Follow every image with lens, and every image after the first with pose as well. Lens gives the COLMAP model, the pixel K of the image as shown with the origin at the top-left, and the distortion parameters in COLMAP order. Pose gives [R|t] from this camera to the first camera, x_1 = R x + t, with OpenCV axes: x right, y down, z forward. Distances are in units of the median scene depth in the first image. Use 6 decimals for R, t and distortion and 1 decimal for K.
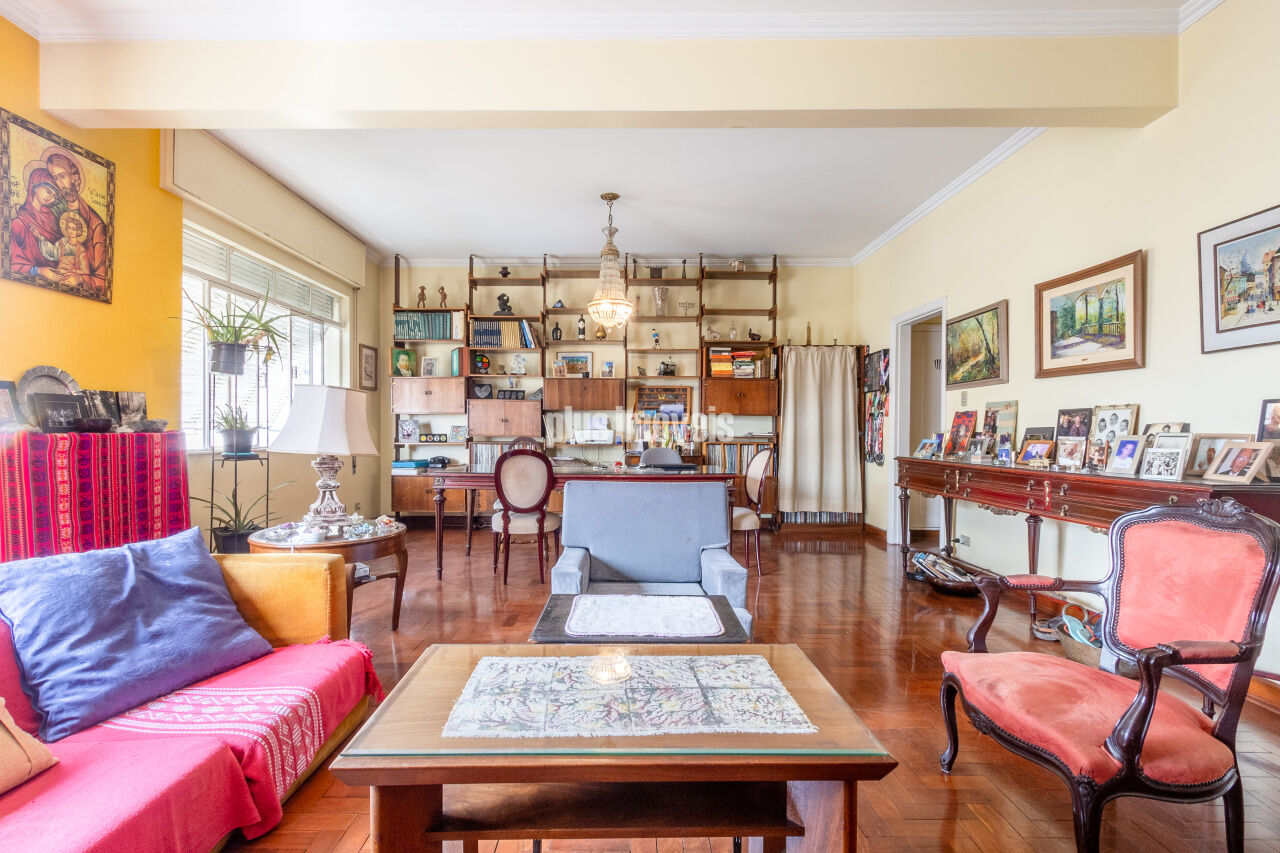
lens RADIAL K [[583.2, 0, 641.9], [0, 583.2, 434.4], [0, 0, 1]] dist [0.001303, -0.001458]
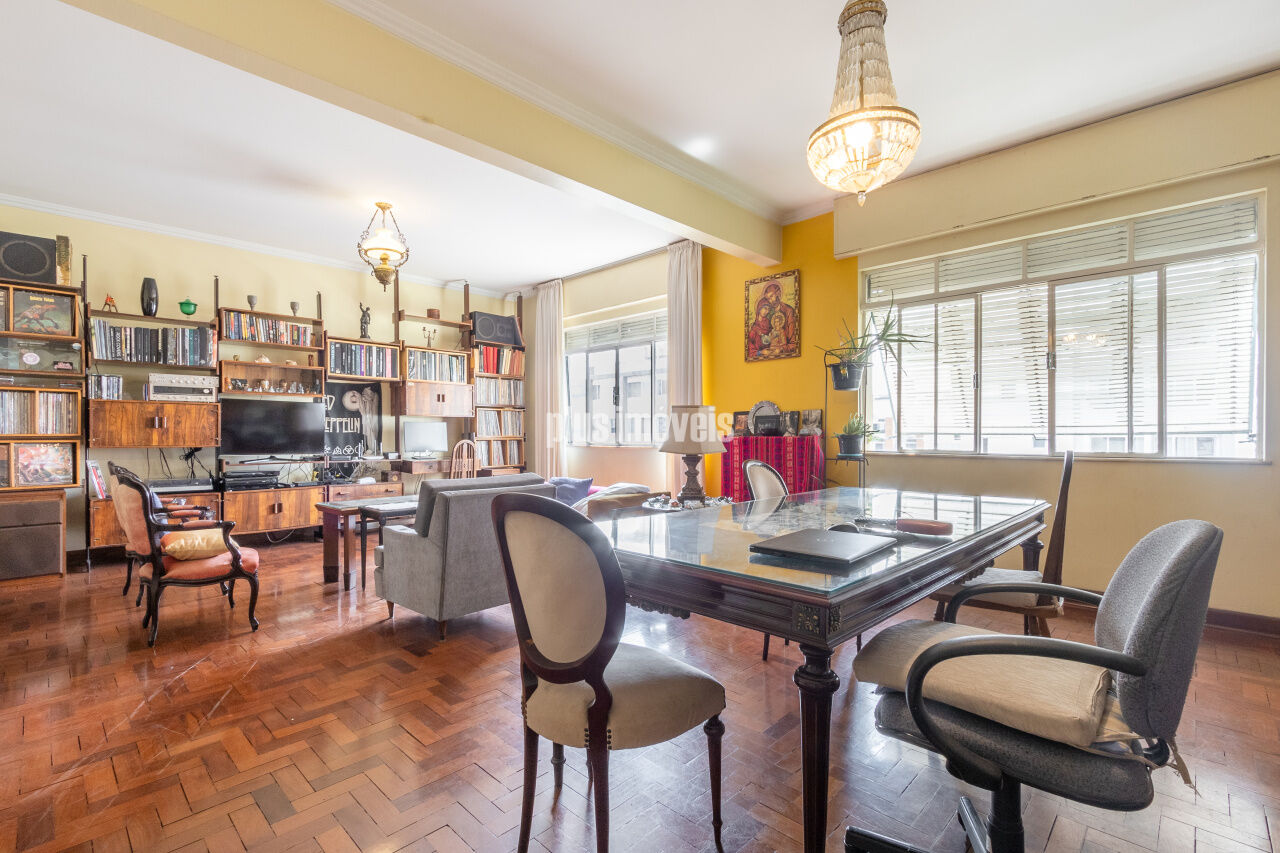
lens RADIAL K [[583.2, 0, 631.3], [0, 583.2, 436.1], [0, 0, 1]] dist [0.001303, -0.001458]
pose [[-0.701938, -0.003335, -0.712230, 0.577087], [-0.006384, 0.999978, 0.001609, -0.003267], [0.712210, 0.005676, -0.701944, 1.842030]]
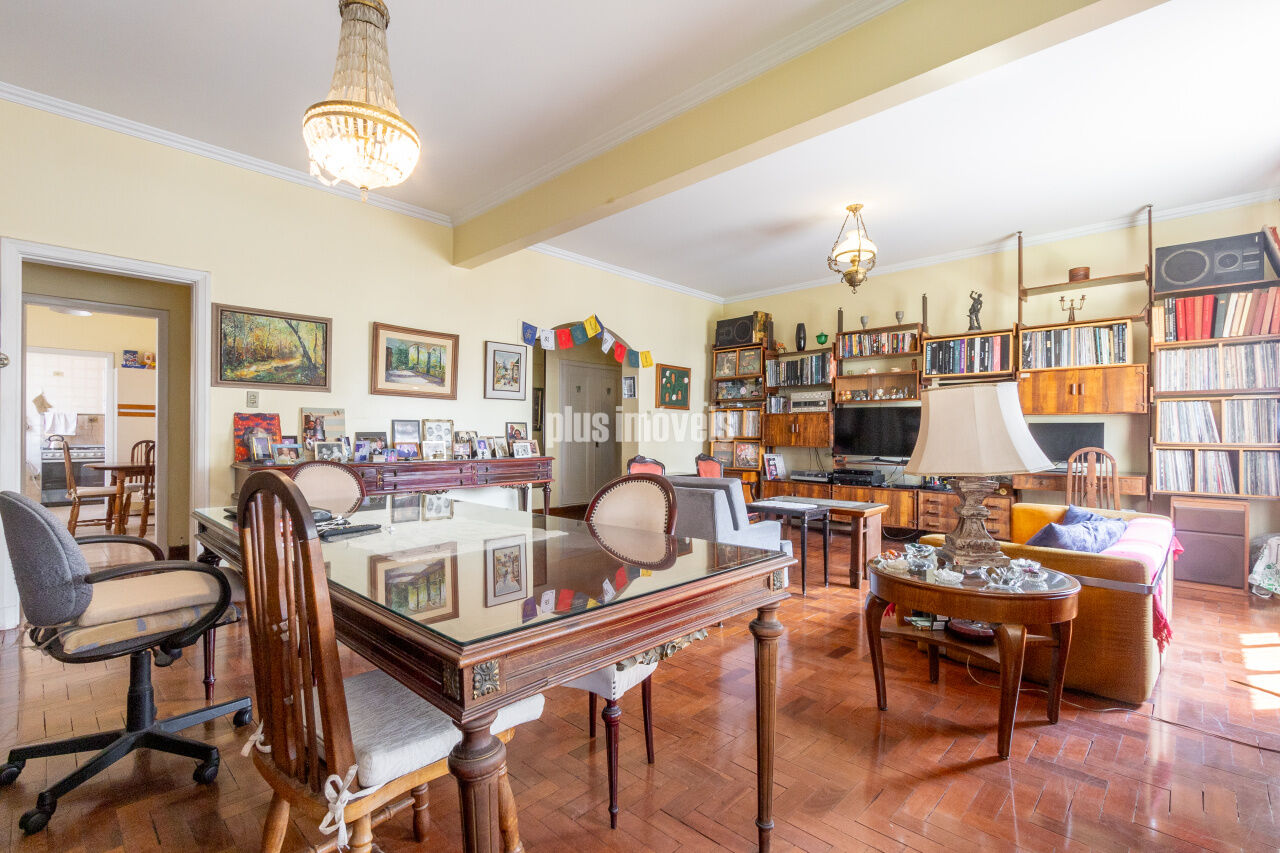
lens RADIAL K [[583.2, 0, 634.4], [0, 583.2, 431.4], [0, 0, 1]] dist [0.001303, -0.001458]
pose [[-0.714426, -0.004361, 0.699698, -0.746534], [-0.003182, 0.999990, 0.002983, -0.023159], [-0.699704, -0.000095, -0.714433, 1.780949]]
